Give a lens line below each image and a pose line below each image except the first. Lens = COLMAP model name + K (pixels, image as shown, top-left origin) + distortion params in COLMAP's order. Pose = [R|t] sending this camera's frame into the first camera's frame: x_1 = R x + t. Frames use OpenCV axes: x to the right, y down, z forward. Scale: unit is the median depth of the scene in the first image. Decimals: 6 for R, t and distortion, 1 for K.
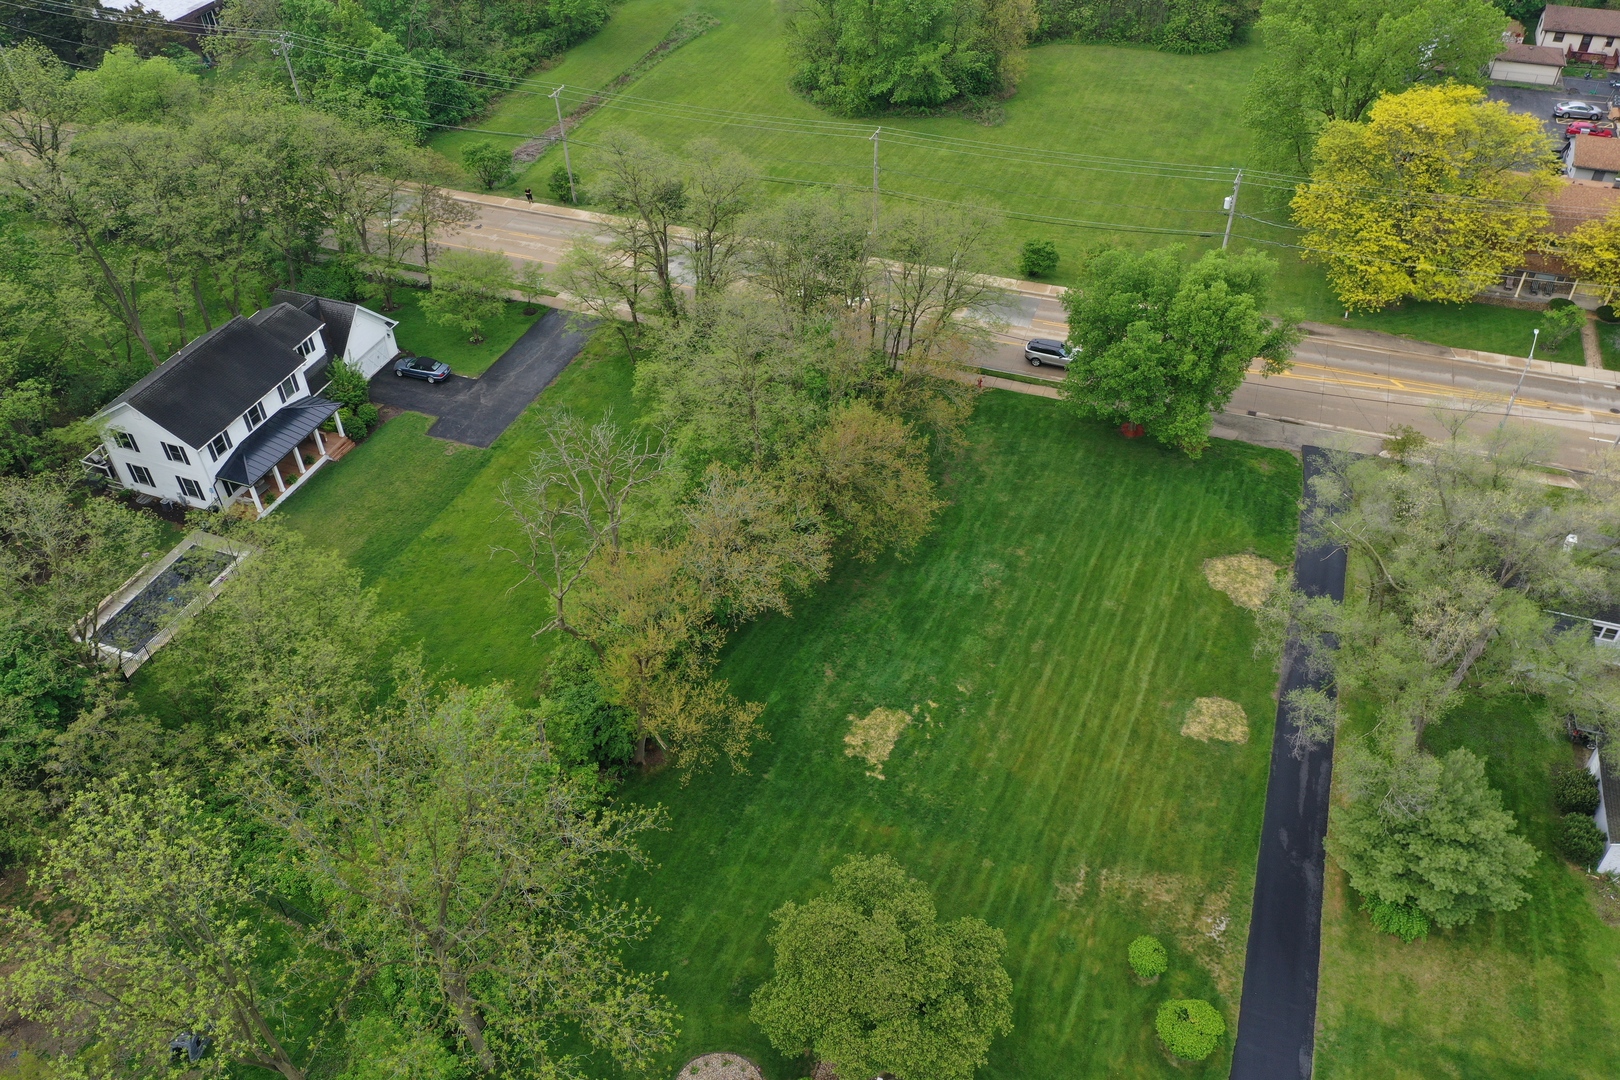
lens RADIAL K [[1295.5, 0, 794.1], [0, 1295.5, 537.6], [0, 0, 1]] dist [-0.005475, -0.003577]
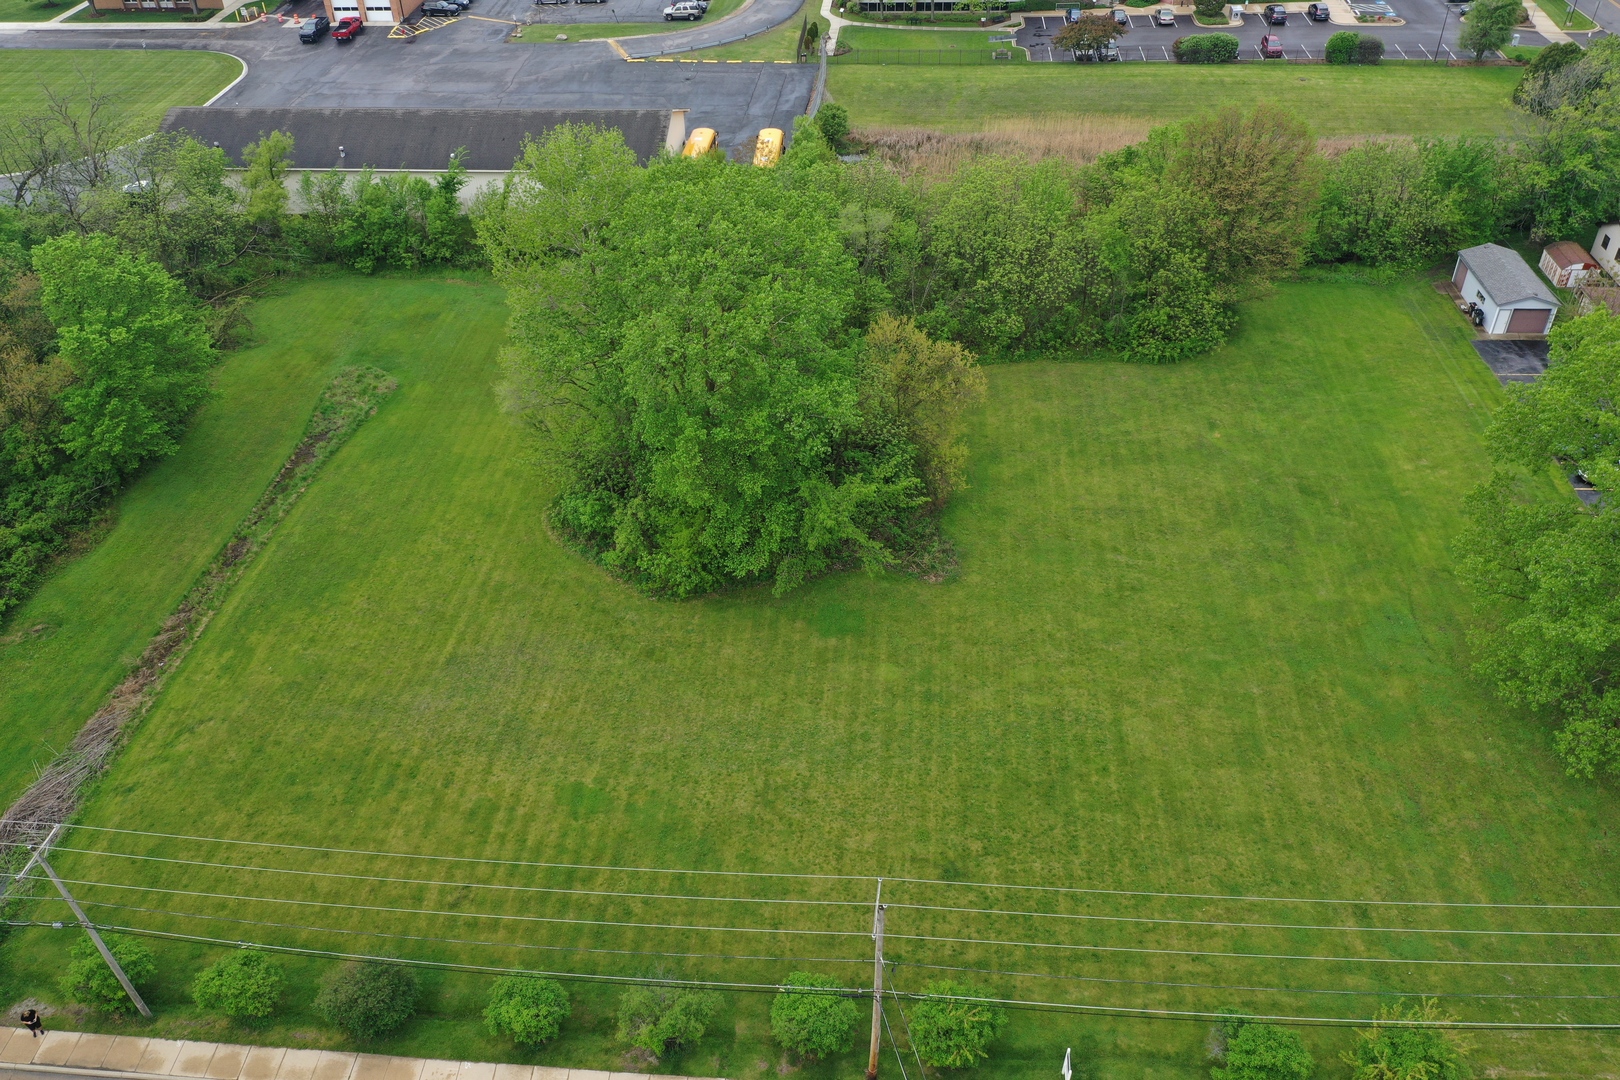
lens RADIAL K [[1295.5, 0, 802.9], [0, 1295.5, 553.1], [0, 0, 1]] dist [-0.005475, -0.003577]
pose [[0.962548, -0.167250, 0.213375, -0.029750], [0.179941, 0.982807, -0.041366, -0.435862], [-0.202788, 0.078212, 0.976094, 0.643149]]
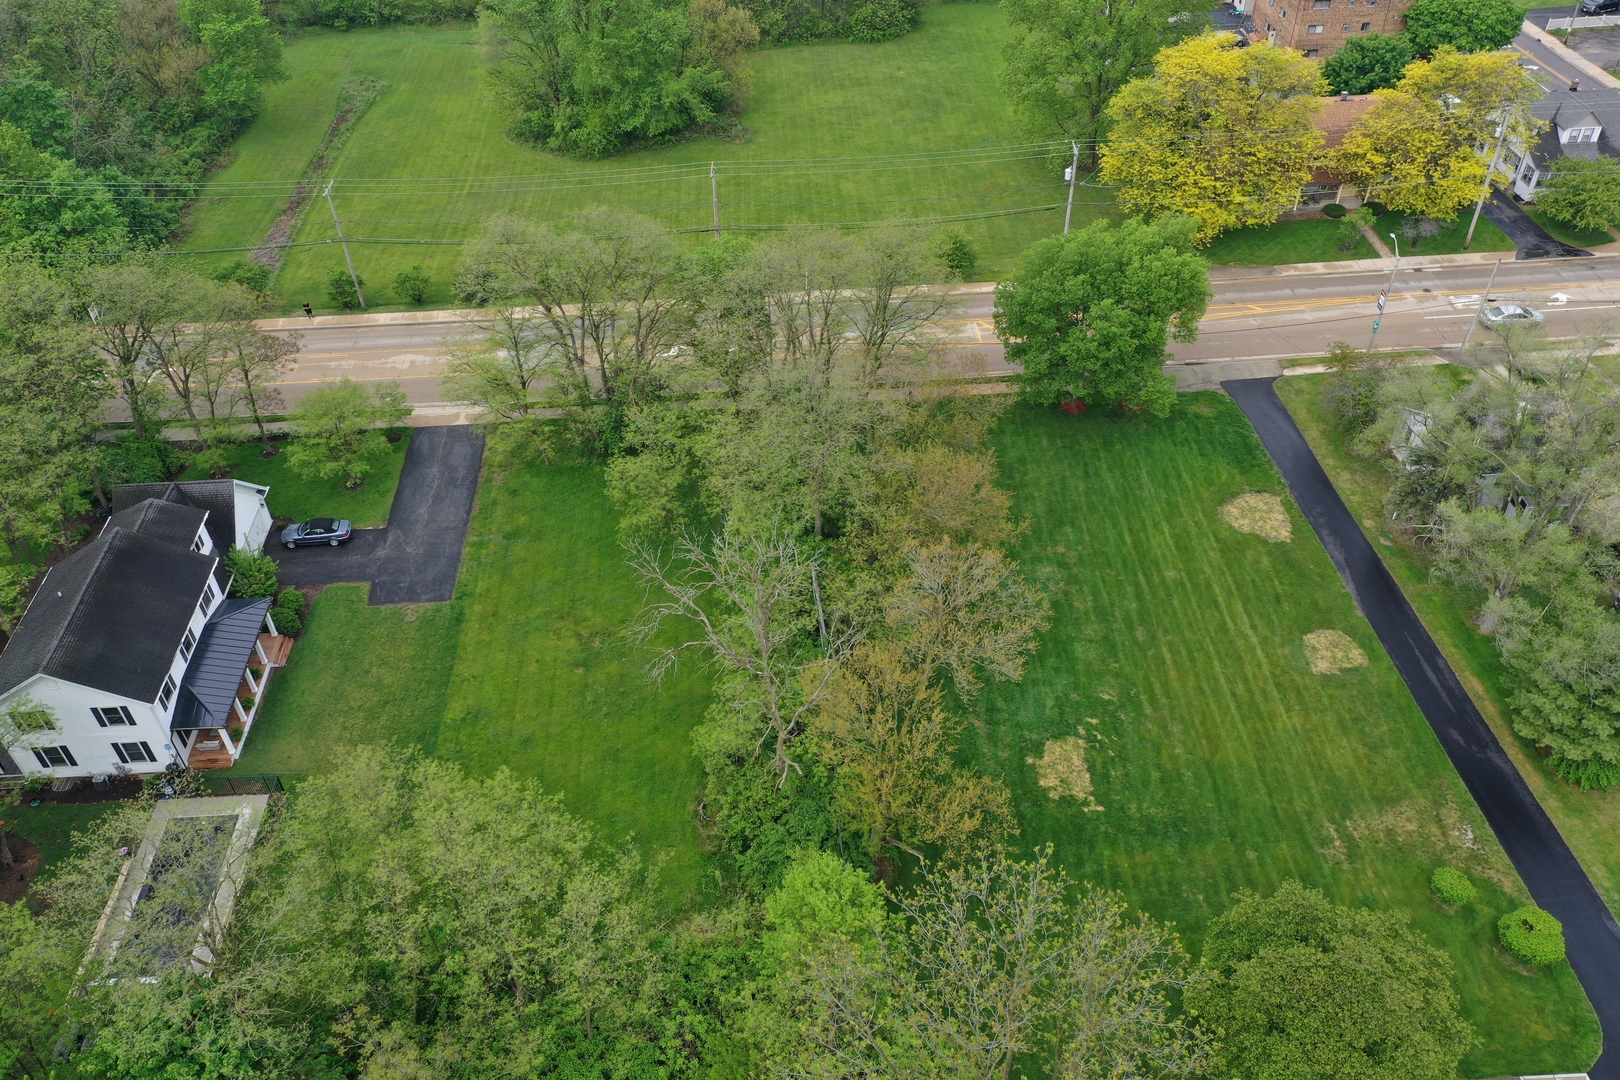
lens RADIAL K [[1295.5, 0, 816.5], [0, 1295.5, 536.0], [0, 0, 1]] dist [-0.005475, -0.003577]
pose [[0.910627, -0.266505, 0.315807, -0.257094], [0.268618, 0.962509, 0.037691, -0.071982], [-0.314012, 0.050509, 0.948074, 0.089381]]
